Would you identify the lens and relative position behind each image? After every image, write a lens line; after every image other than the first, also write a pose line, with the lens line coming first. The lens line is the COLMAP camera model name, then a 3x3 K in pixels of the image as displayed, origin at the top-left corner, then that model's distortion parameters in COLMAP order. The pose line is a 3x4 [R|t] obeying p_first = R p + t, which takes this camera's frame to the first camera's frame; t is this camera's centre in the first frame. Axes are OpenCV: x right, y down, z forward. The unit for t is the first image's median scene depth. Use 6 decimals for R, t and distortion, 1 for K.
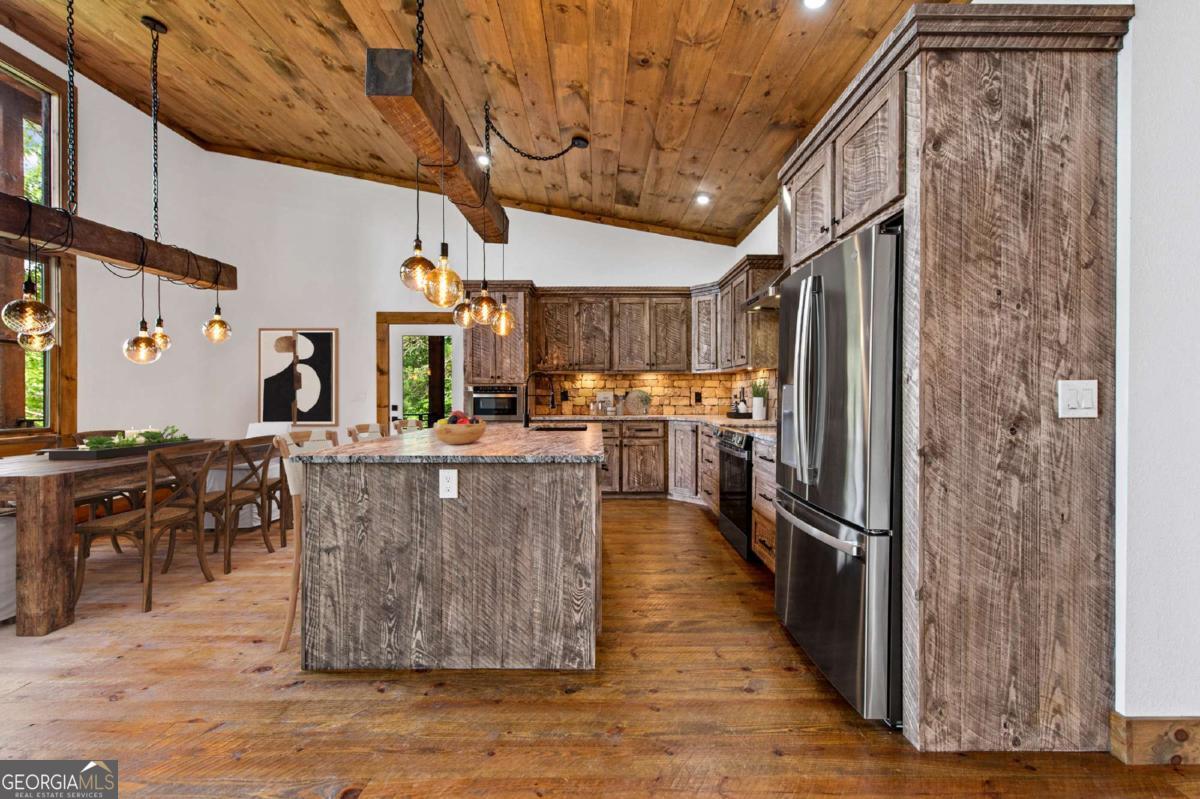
lens RADIAL K [[495.5, 0, 594.4], [0, 495.5, 397.6], [0, 0, 1]] dist [0.009110, -0.000413]
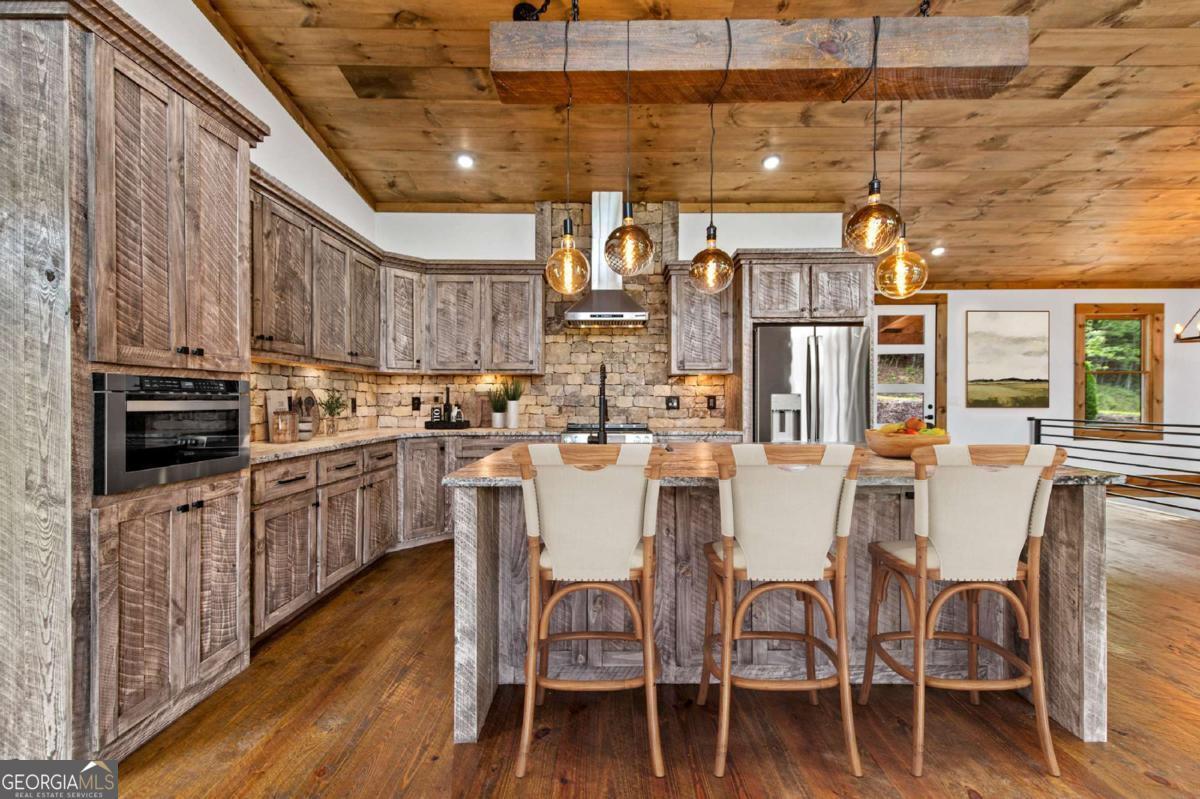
lens RADIAL K [[480.4, 0, 607.8], [0, 480.4, 403.9], [0, 0, 1]] dist [0.014356, -0.003494]
pose [[-0.007739, -0.007960, 0.999938, -1.361064], [0.009974, 0.999918, 0.008037, -0.012578], [-0.999920, 0.010035, -0.007659, 1.820624]]
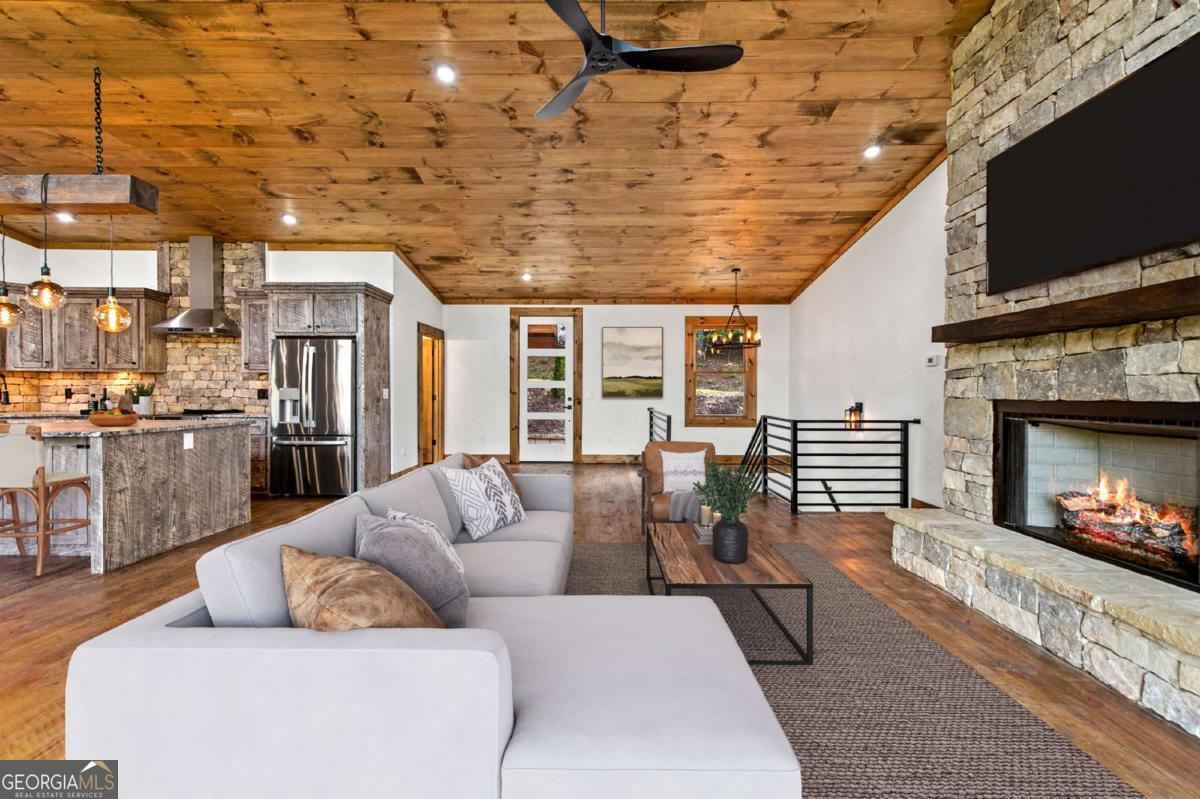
lens RADIAL K [[480.4, 0, 608.1], [0, 480.4, 398.2], [0, 0, 1]] dist [0.014356, -0.003494]
pose [[0.011087, -0.010436, 0.999884, -2.045911], [0.003241, 0.999941, 0.010401, 0.002708], [-0.999933, 0.003126, 0.011120, -0.555181]]
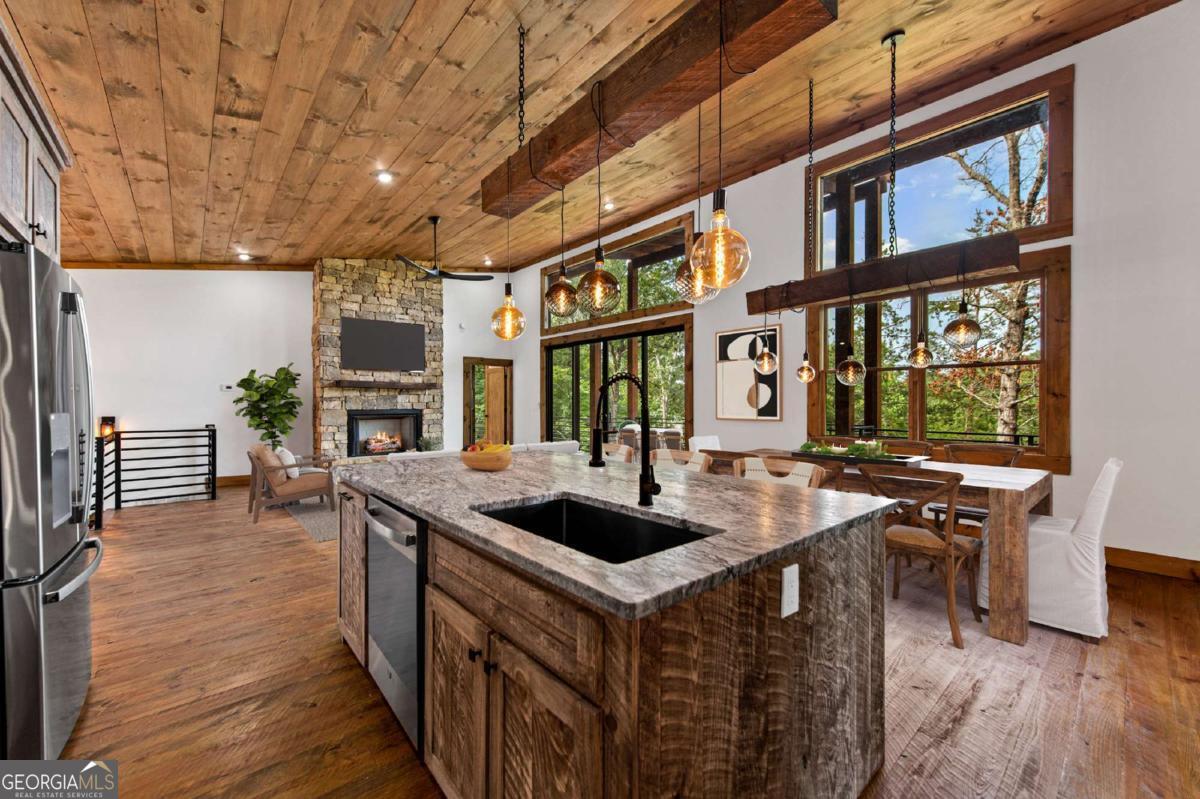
lens RADIAL K [[480.4, 0, 598.1], [0, 480.4, 401.8], [0, 0, 1]] dist [0.014356, -0.003494]
pose [[-0.759616, -0.004455, -0.650356, 0.301547], [-0.005981, 0.999982, 0.000136, -0.047325], [0.650344, 0.003993, -0.759629, 2.353937]]
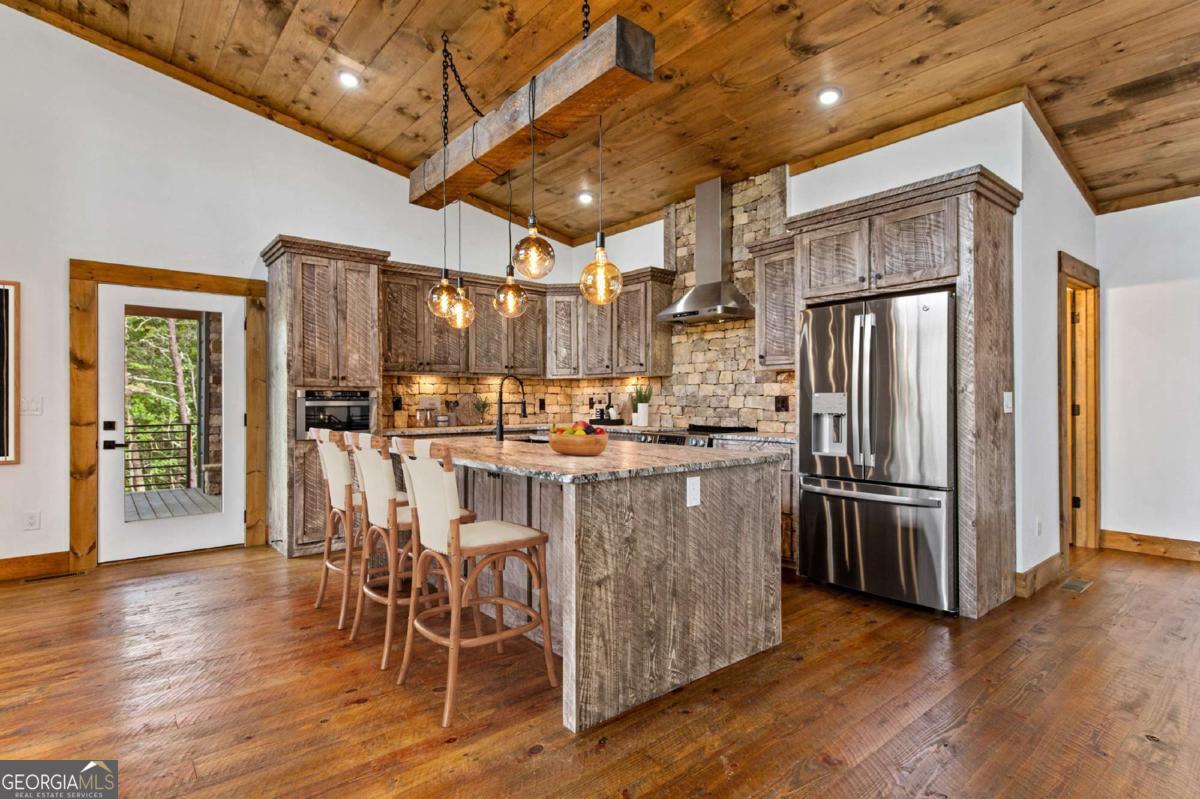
lens RADIAL K [[608.0, 0, 600.9], [0, 608.0, 398.9], [0, 0, 1]] dist [0.019938, -0.002035]
pose [[0.768621, -0.000273, 0.639705, -1.207024], [0.007404, 0.999937, -0.008470, -0.001584], [-0.639662, 0.011246, 0.768574, 0.185504]]
